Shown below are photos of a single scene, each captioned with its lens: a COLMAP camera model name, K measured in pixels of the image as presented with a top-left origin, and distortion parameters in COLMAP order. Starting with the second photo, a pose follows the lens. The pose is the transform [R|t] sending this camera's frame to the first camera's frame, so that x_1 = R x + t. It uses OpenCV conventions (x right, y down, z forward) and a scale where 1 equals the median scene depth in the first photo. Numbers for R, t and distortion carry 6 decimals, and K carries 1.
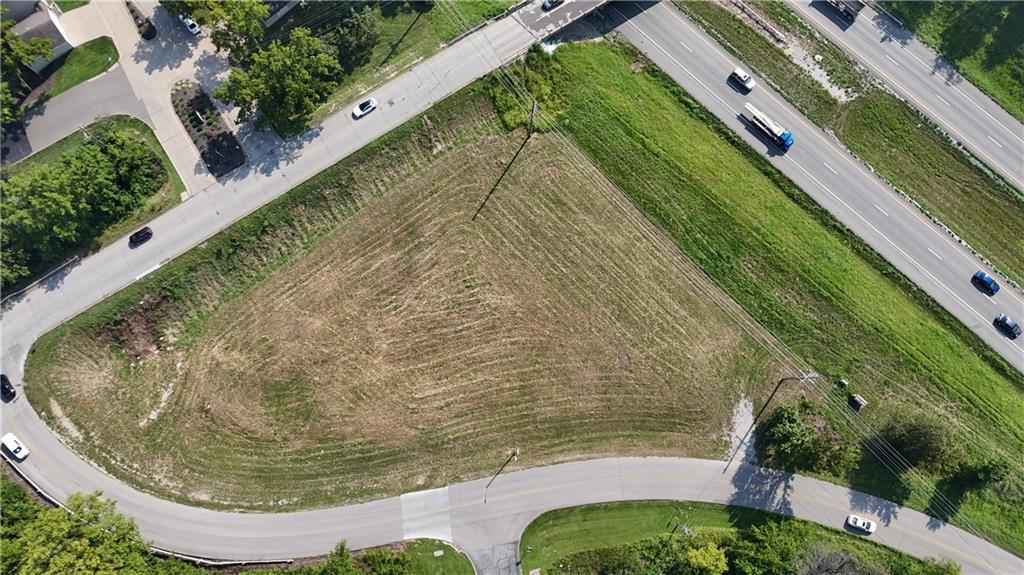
lens RADIAL K [[749.1, 0, 511.5], [0, 749.1, 282.0], [0, 0, 1]] dist [0.092140, -0.095583]
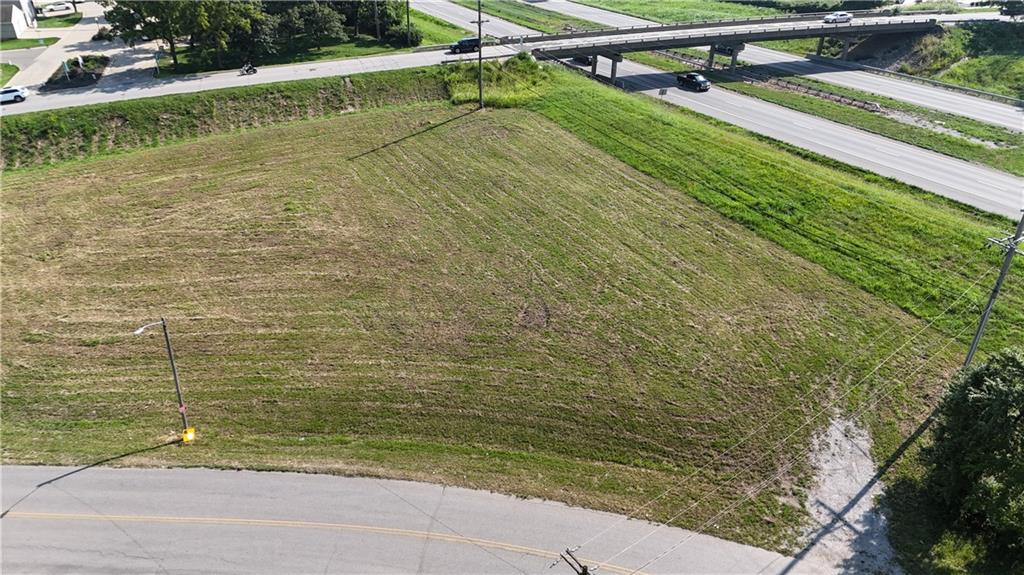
lens RADIAL K [[749.1, 0, 511.5], [0, 749.1, 282.0], [0, 0, 1]] dist [0.092140, -0.095583]
pose [[0.967045, 0.122602, -0.223144, 0.224908], [-0.248308, 0.647883, -0.720133, 0.392509], [0.056281, 0.751809, 0.656975, 0.695359]]
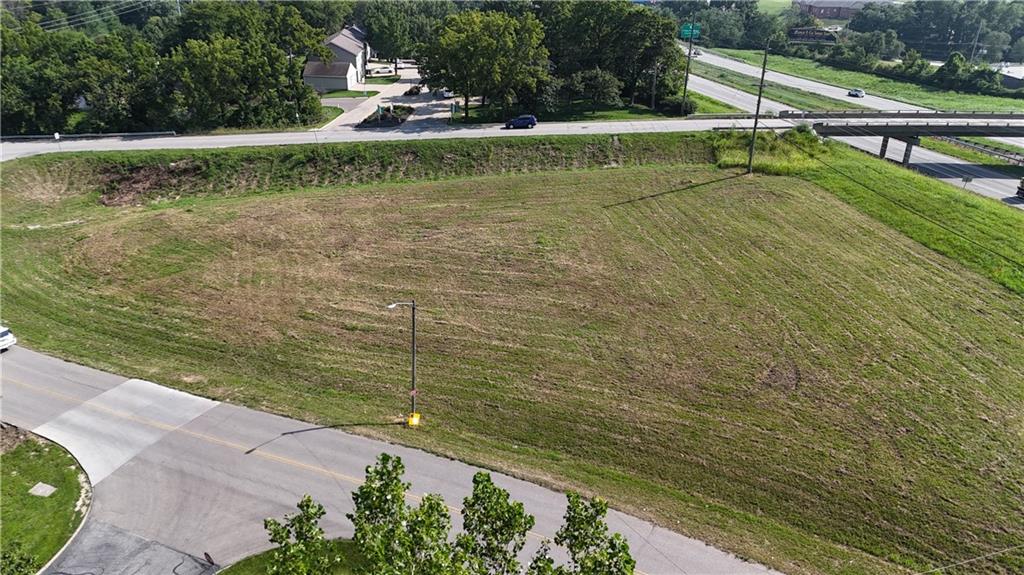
lens RADIAL K [[746.1, 0, 511.1], [0, 746.1, 286.9], [0, 0, 1]] dist [0.092860, -0.106234]
pose [[0.820551, 0.227793, -0.524219, 0.222591], [-0.560213, 0.502462, -0.658554, 0.400717], [0.113386, 0.834052, 0.539908, 0.729998]]
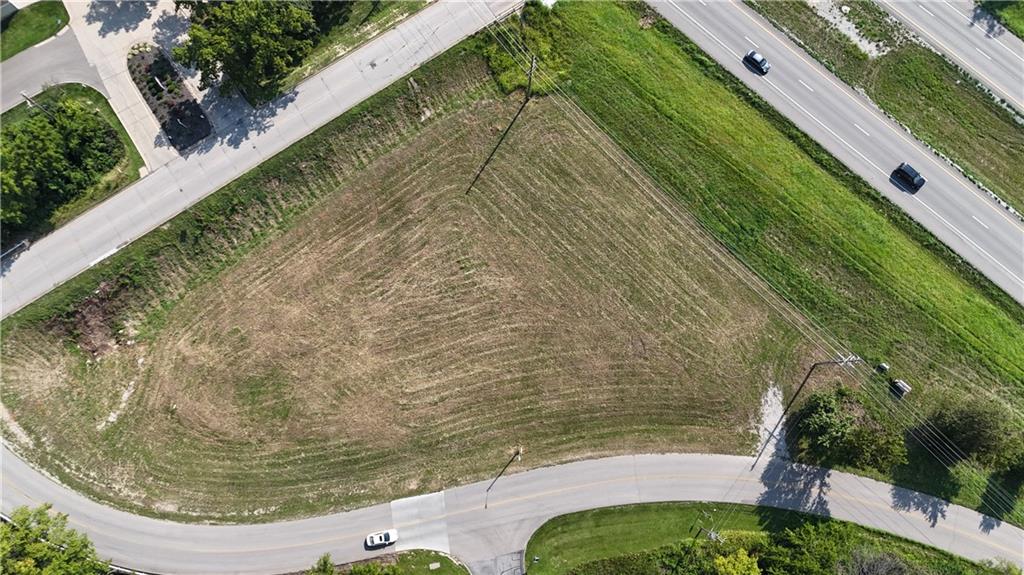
lens RADIAL K [[749.1, 0, 511.5], [0, 749.1, 282.0], [0, 0, 1]] dist [0.092140, -0.095583]
pose [[0.999837, -0.017426, 0.004724, -0.003871], [0.017410, 0.999843, 0.003399, 0.021134], [-0.004782, -0.003316, 0.999983, 0.102024]]
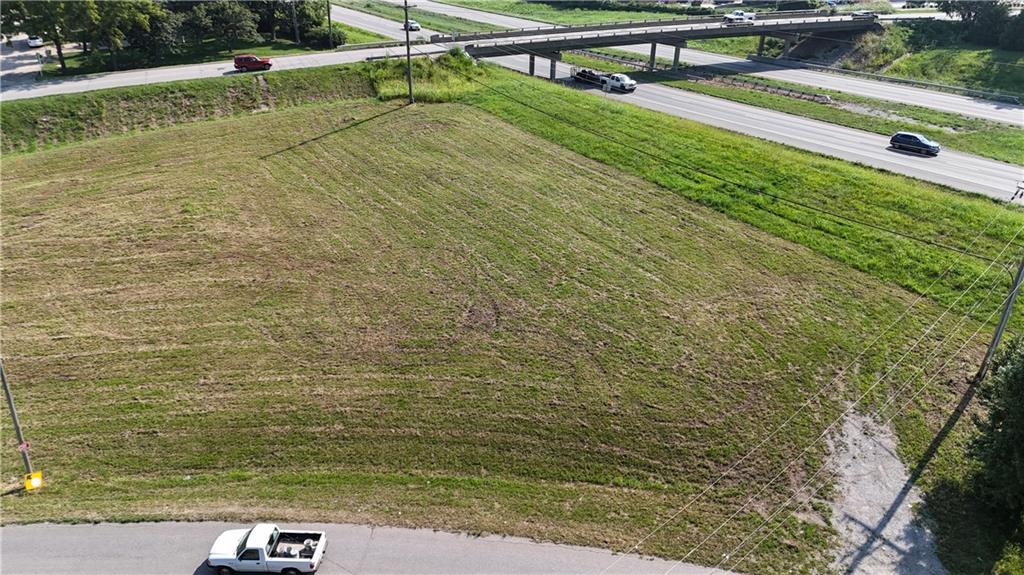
lens RADIAL K [[749.1, 0, 511.5], [0, 749.1, 282.0], [0, 0, 1]] dist [0.092140, -0.095583]
pose [[0.985524, 0.075928, -0.151580, 0.212355], [-0.165647, 0.621618, -0.765606, 0.356956], [0.036094, 0.779632, 0.625197, 0.754394]]
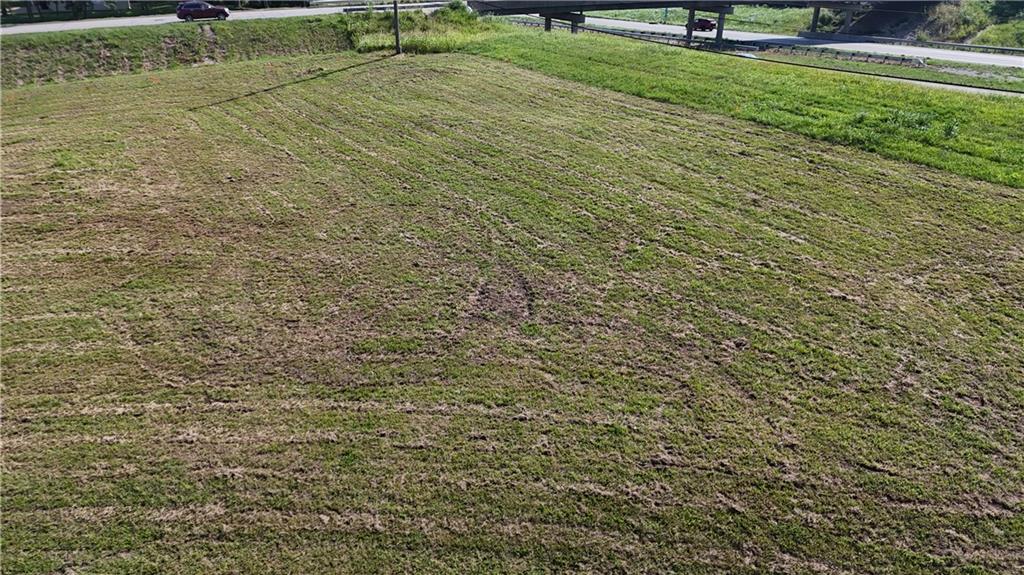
lens RADIAL K [[749.1, 0, 511.5], [0, 749.1, 282.0], [0, 0, 1]] dist [0.092140, -0.095583]
pose [[0.985928, 0.068170, -0.152642, 0.179507], [-0.163475, 0.584129, -0.795028, 0.257461], [0.034966, 0.808793, 0.587053, 0.863487]]
